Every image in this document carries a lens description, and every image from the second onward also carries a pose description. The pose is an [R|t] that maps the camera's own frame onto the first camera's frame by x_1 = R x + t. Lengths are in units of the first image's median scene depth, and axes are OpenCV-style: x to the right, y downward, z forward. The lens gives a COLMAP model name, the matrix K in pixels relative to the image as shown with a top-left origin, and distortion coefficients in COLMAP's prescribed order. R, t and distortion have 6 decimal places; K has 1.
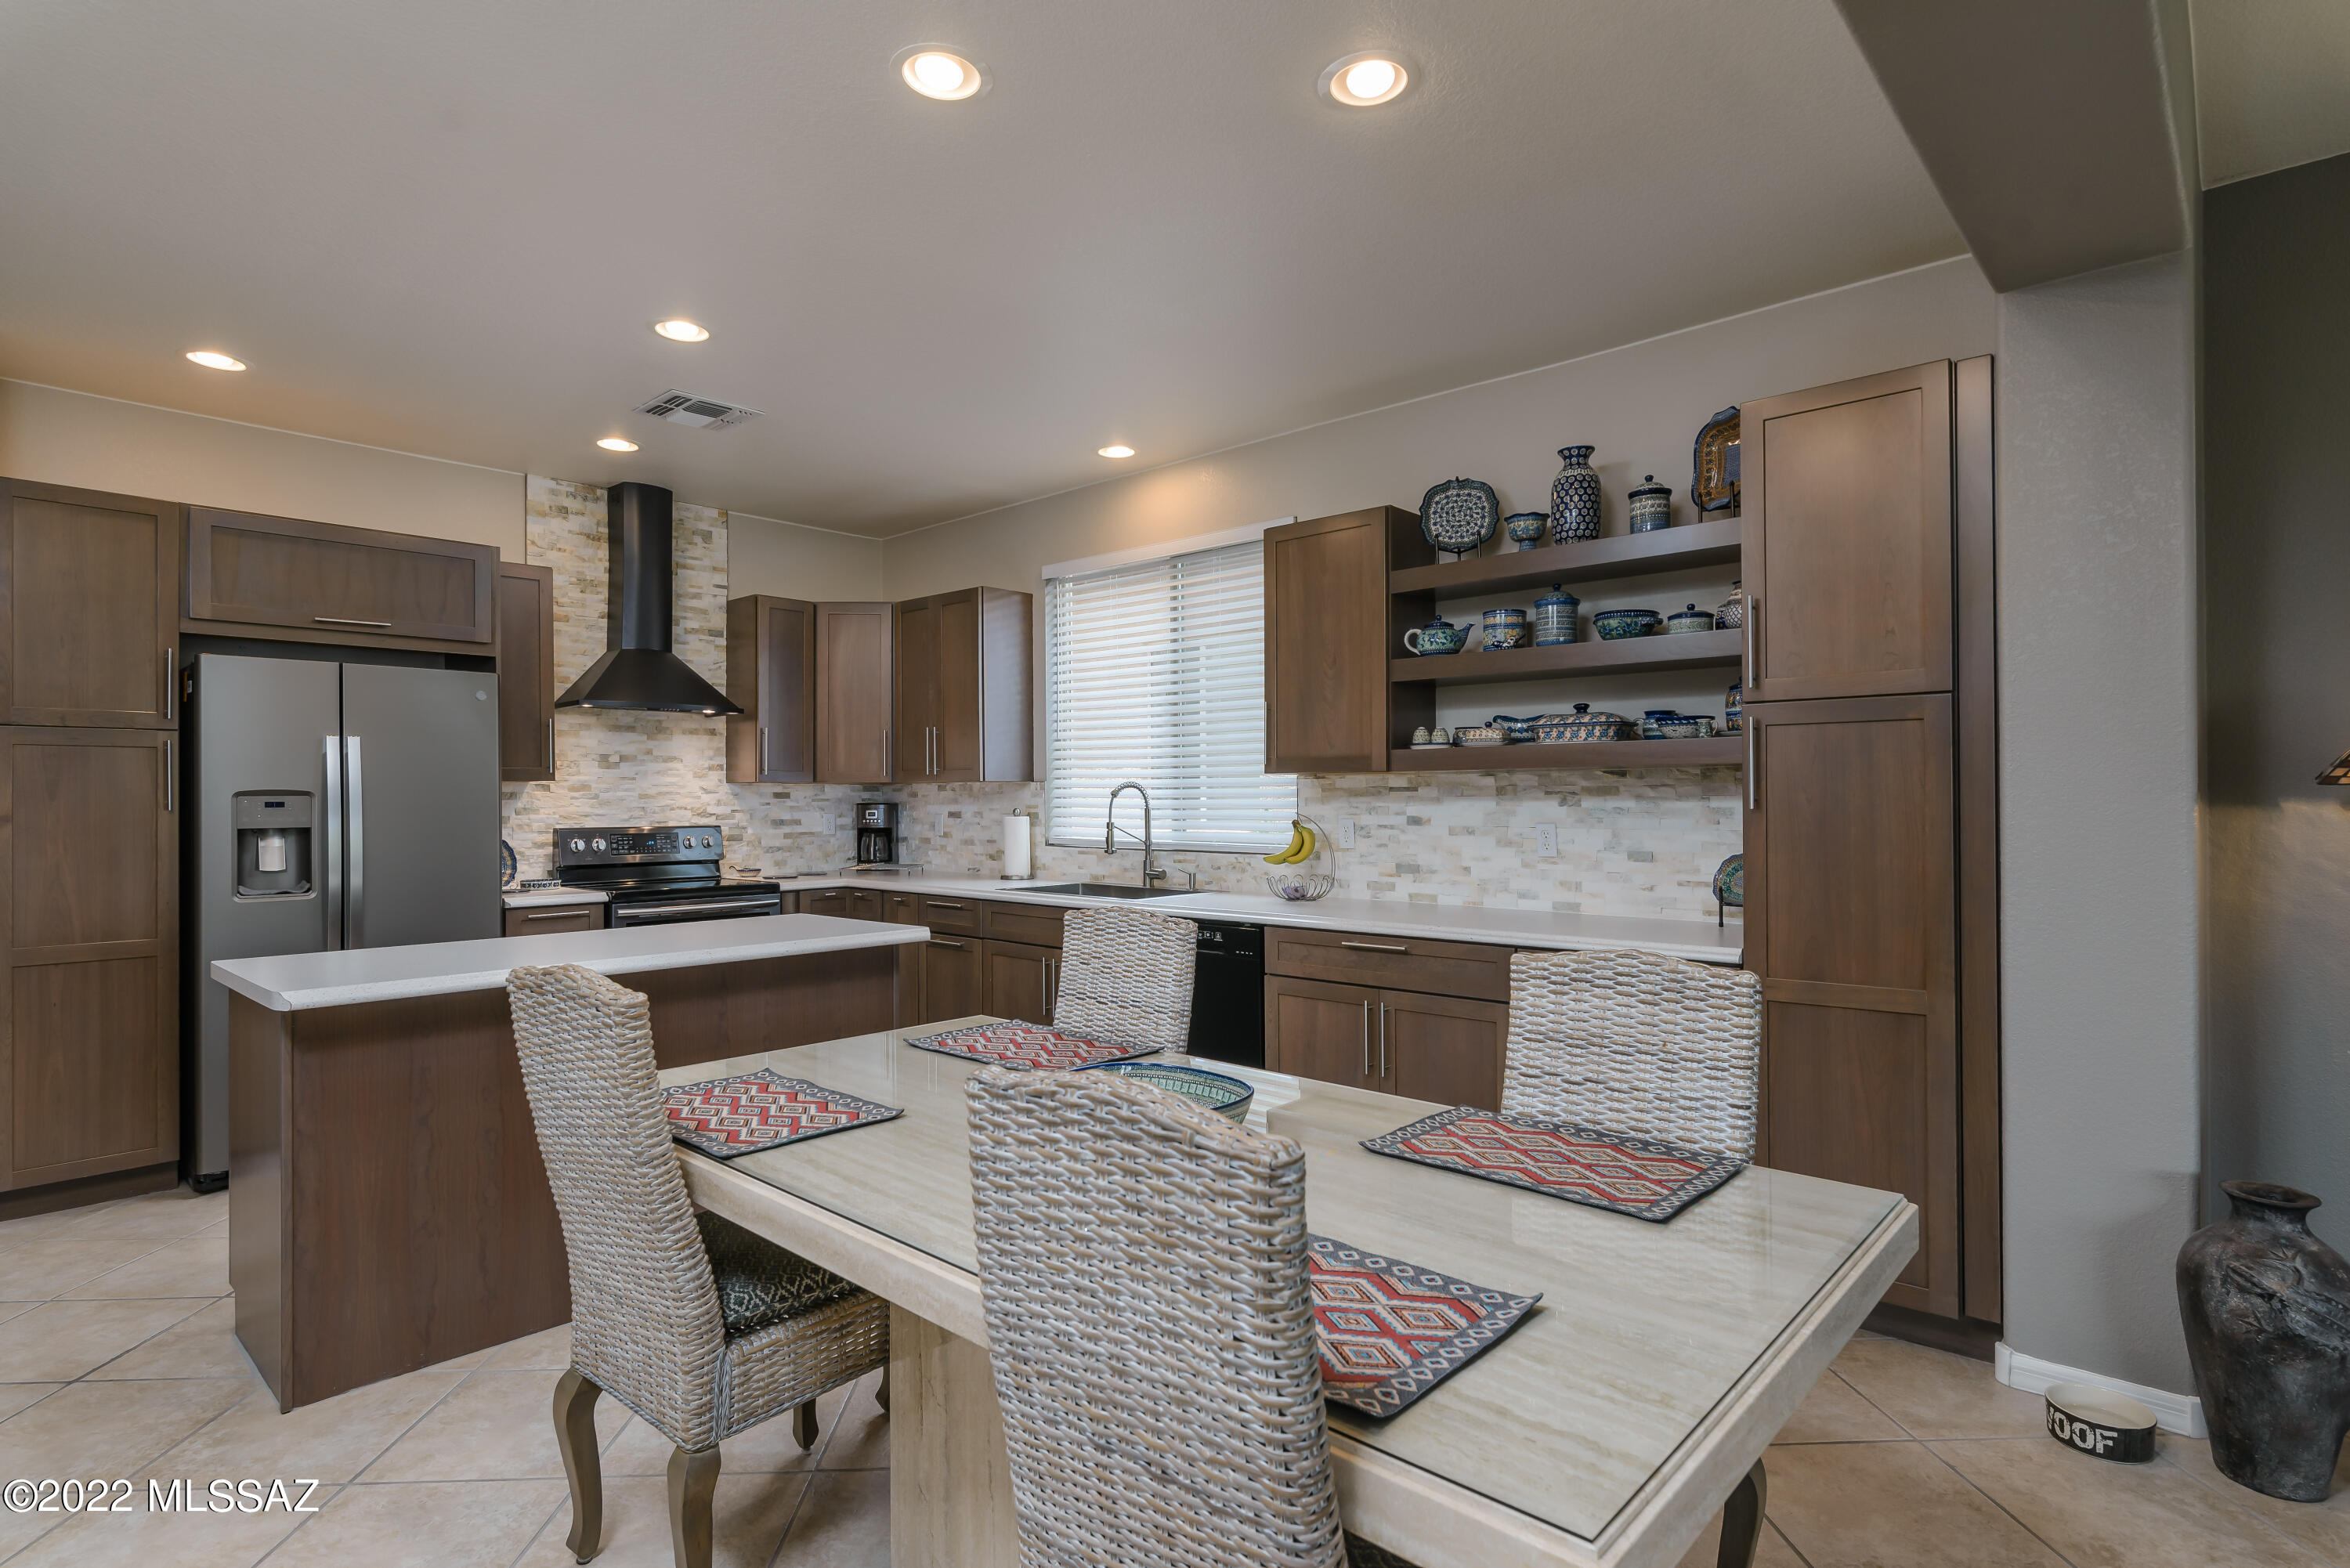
lens RADIAL K [[1195.8, 0, 1177.1], [0, 1195.8, 788.2], [0, 0, 1]] dist [-0.003620, 0.000239]
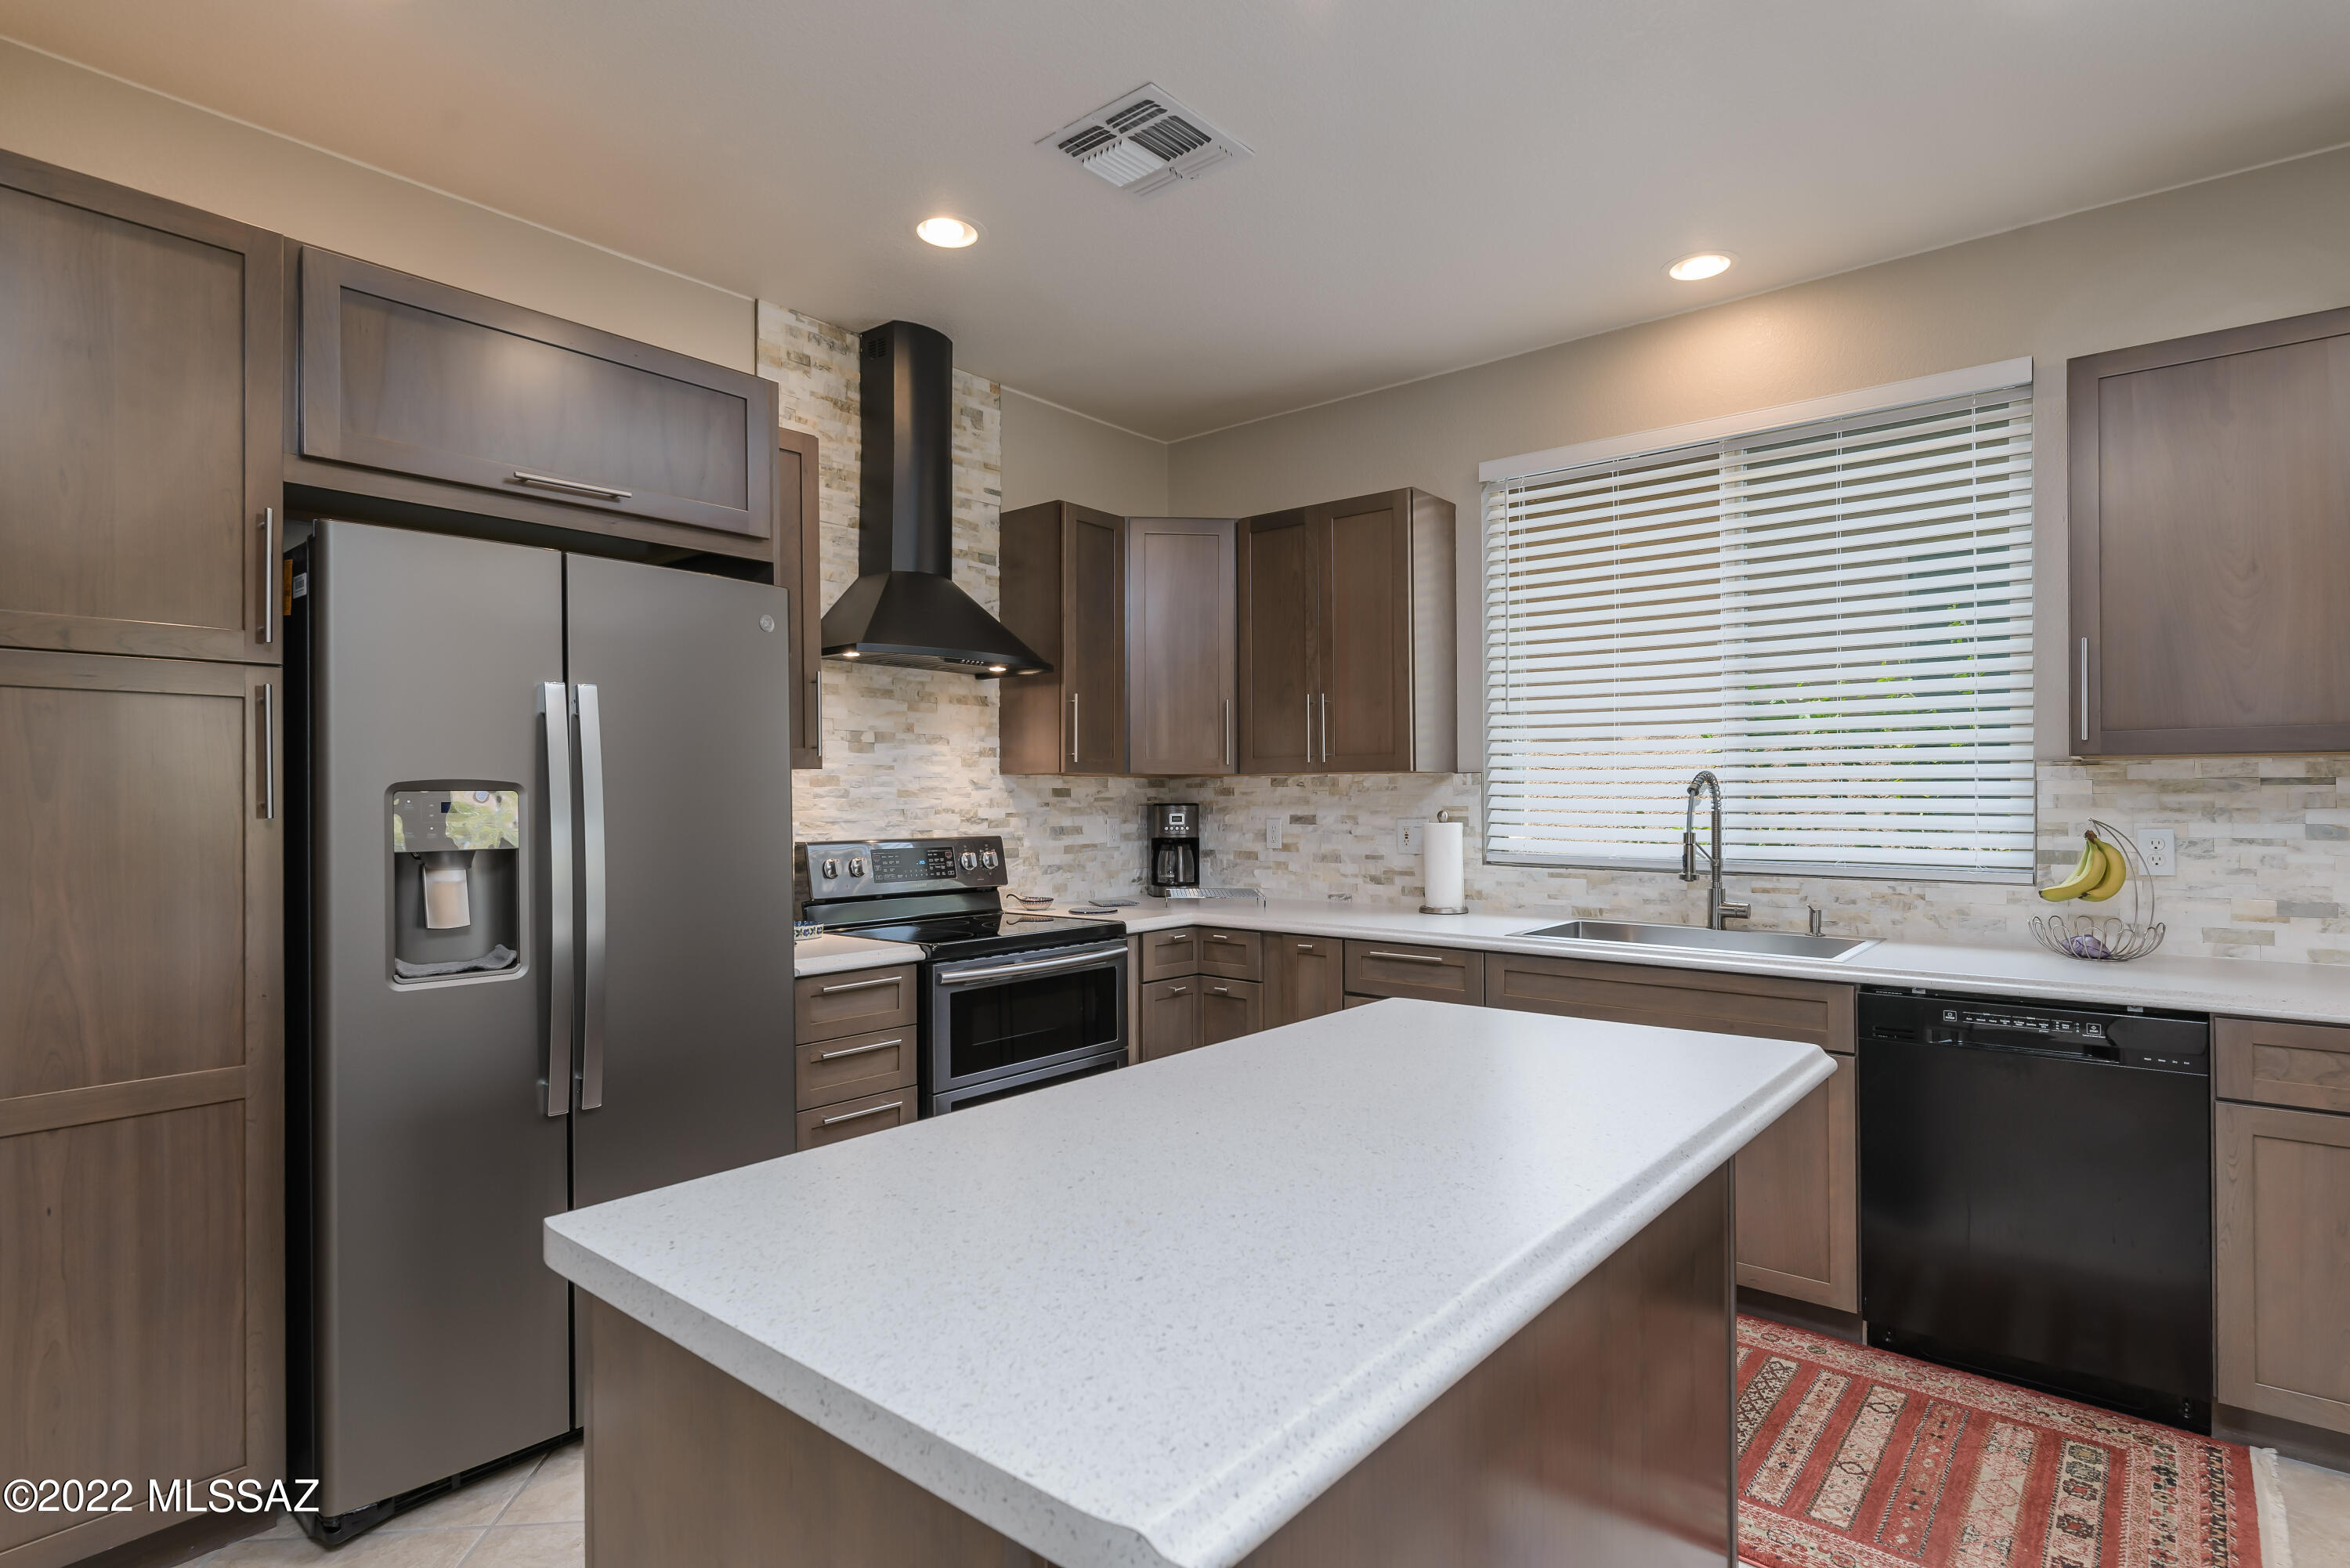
lens RADIAL K [[1195.8, 0, 1173.0], [0, 1195.8, 787.8], [0, 0, 1]] dist [-0.003620, 0.000239]
pose [[0.999062, 0.000393, 0.043311, -0.323471], [-0.000391, 1.000000, -0.000058, 0.003457], [-0.043311, 0.000041, 0.999062, 0.315958]]
